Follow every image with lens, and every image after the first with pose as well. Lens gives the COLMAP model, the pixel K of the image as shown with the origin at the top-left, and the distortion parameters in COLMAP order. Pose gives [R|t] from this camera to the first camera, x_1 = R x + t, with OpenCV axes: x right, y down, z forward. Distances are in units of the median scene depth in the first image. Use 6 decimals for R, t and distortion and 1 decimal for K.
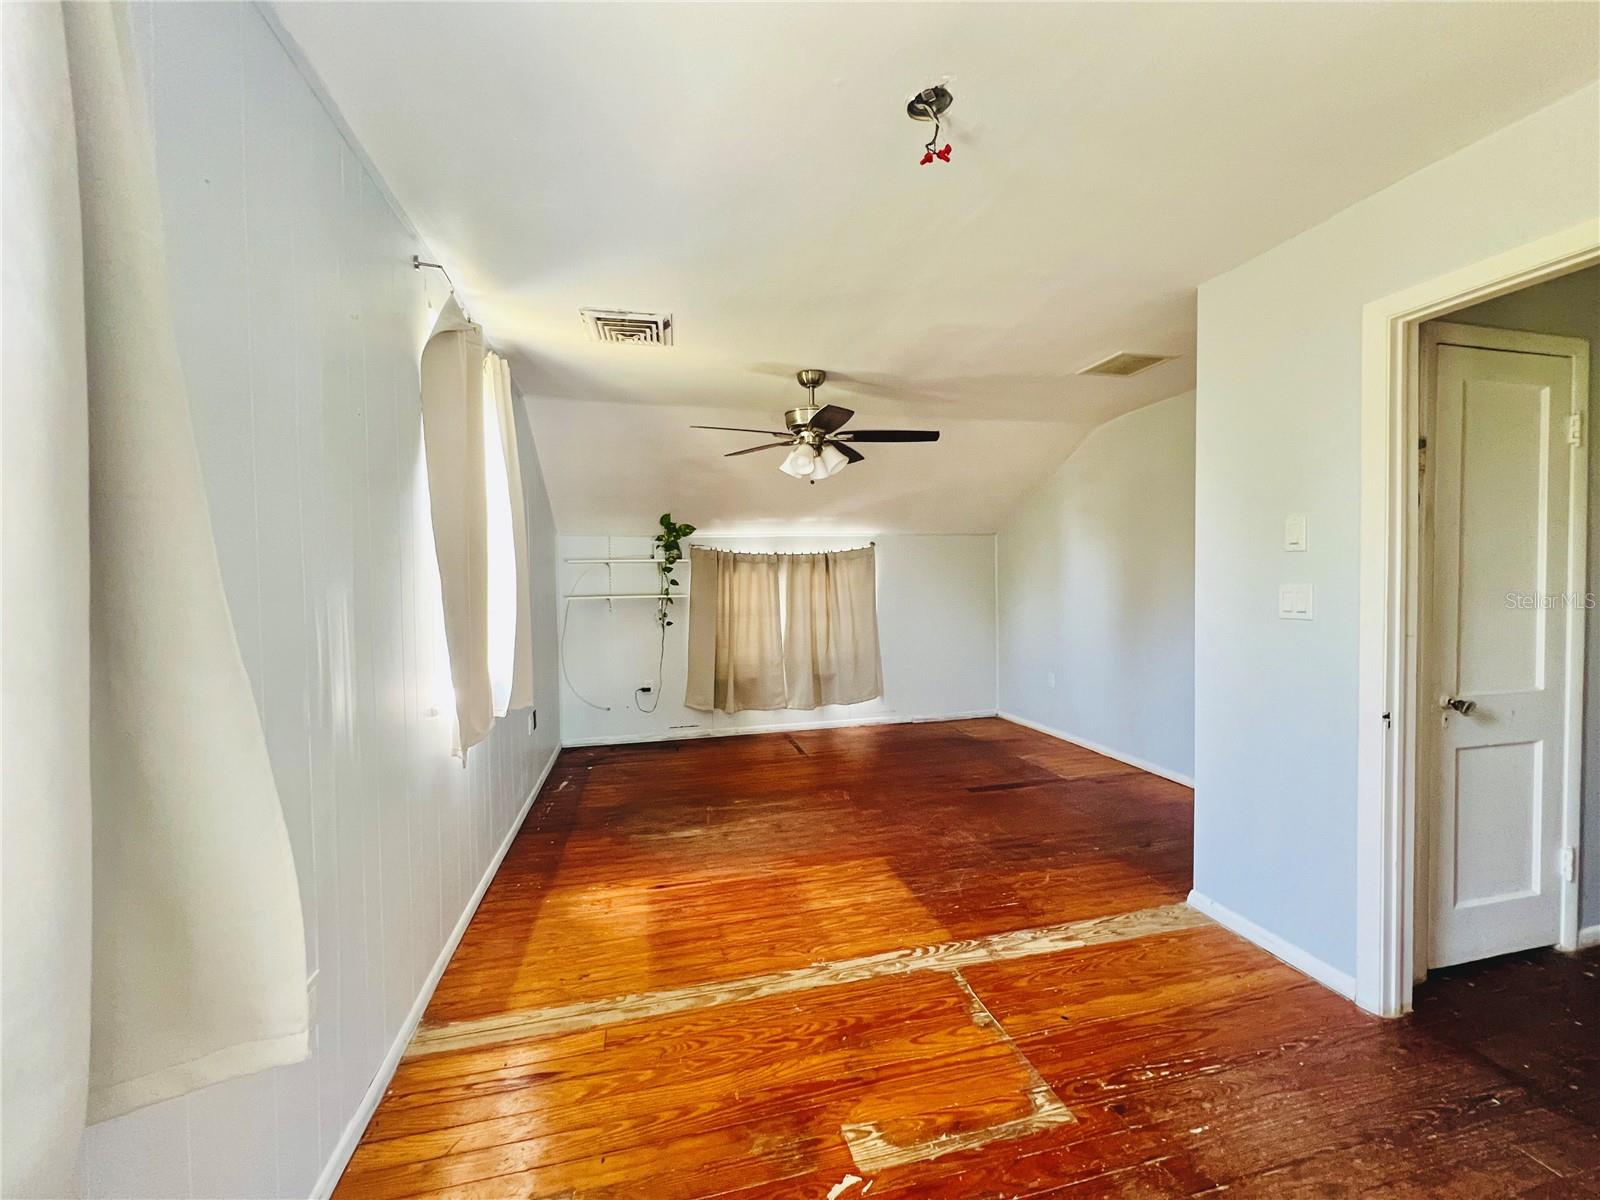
lens RADIAL K [[641.1, 0, 797.5], [0, 641.1, 600.6], [0, 0, 1]] dist [-0.000630, -0.000167]
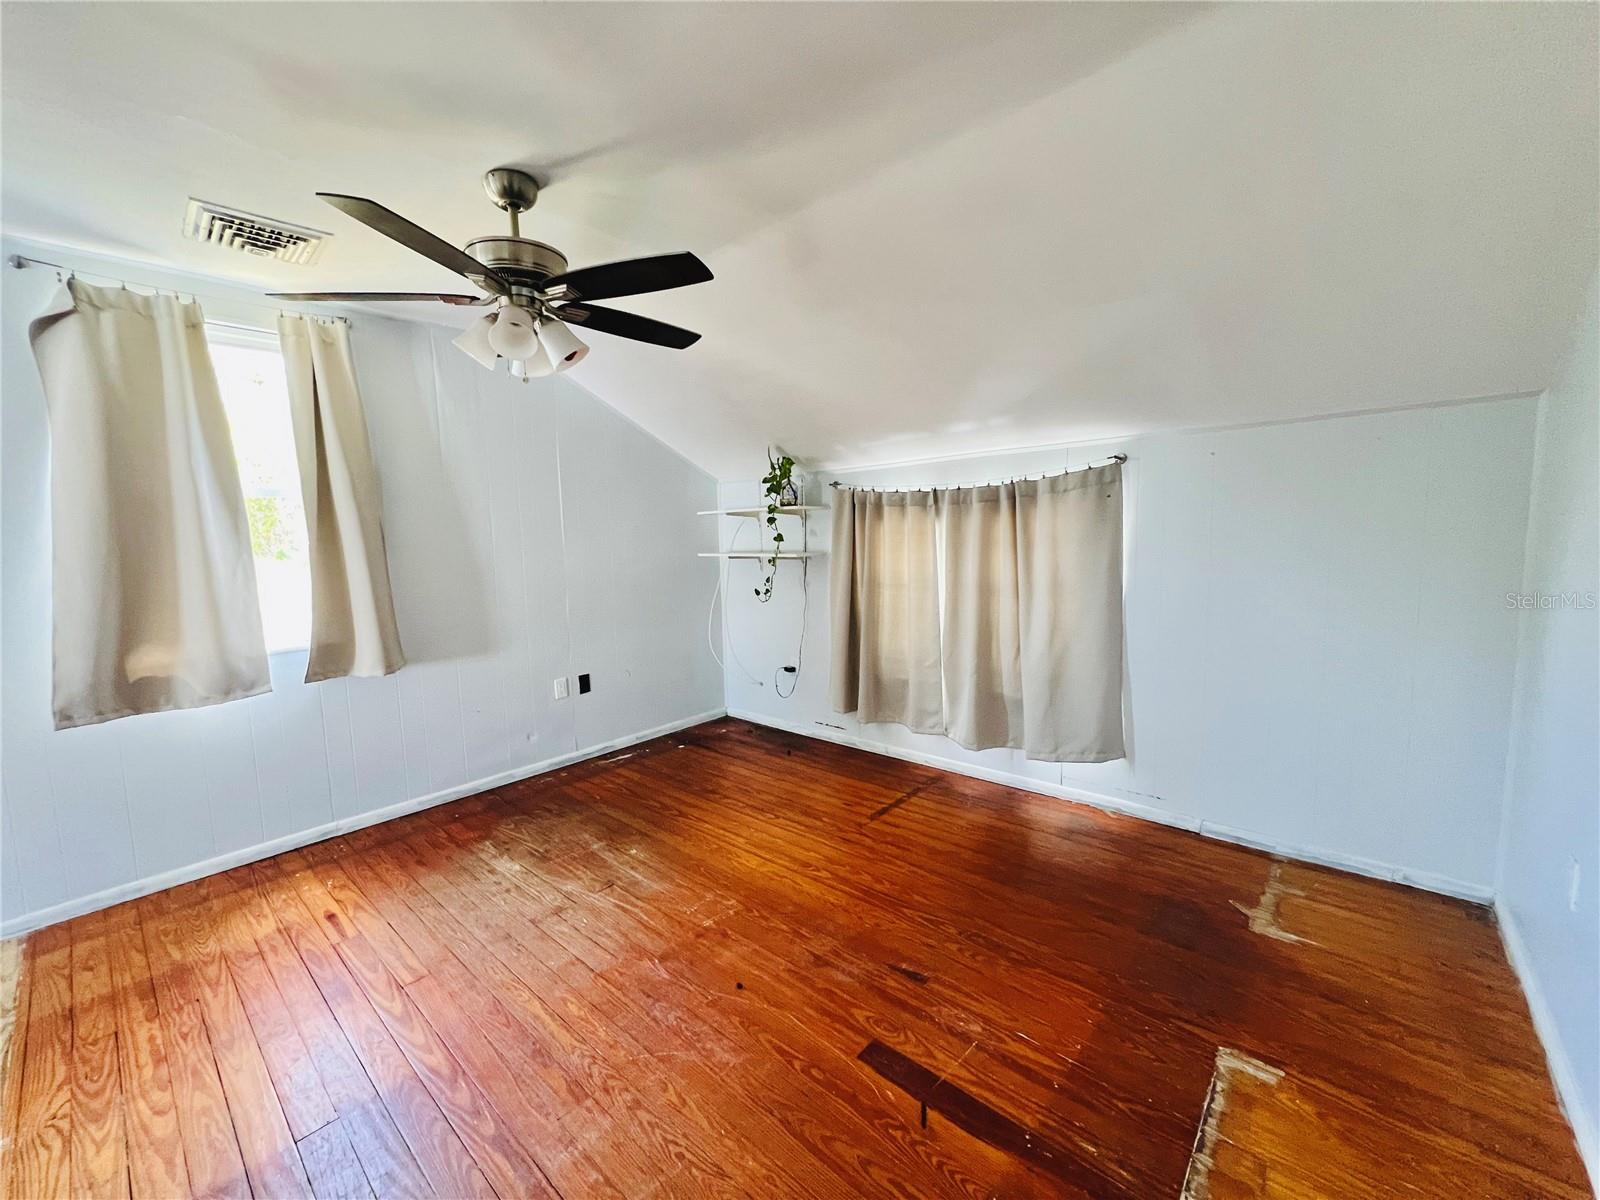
lens RADIAL K [[641.1, 0, 800.9], [0, 641.1, 595.3], [0, 0, 1]] dist [-0.000630, -0.000167]
pose [[0.577976, 0.081507, -0.811973, 0.409931], [-0.007904, 0.995512, 0.094304, -0.029106], [0.816016, -0.048088, 0.576026, 0.539656]]
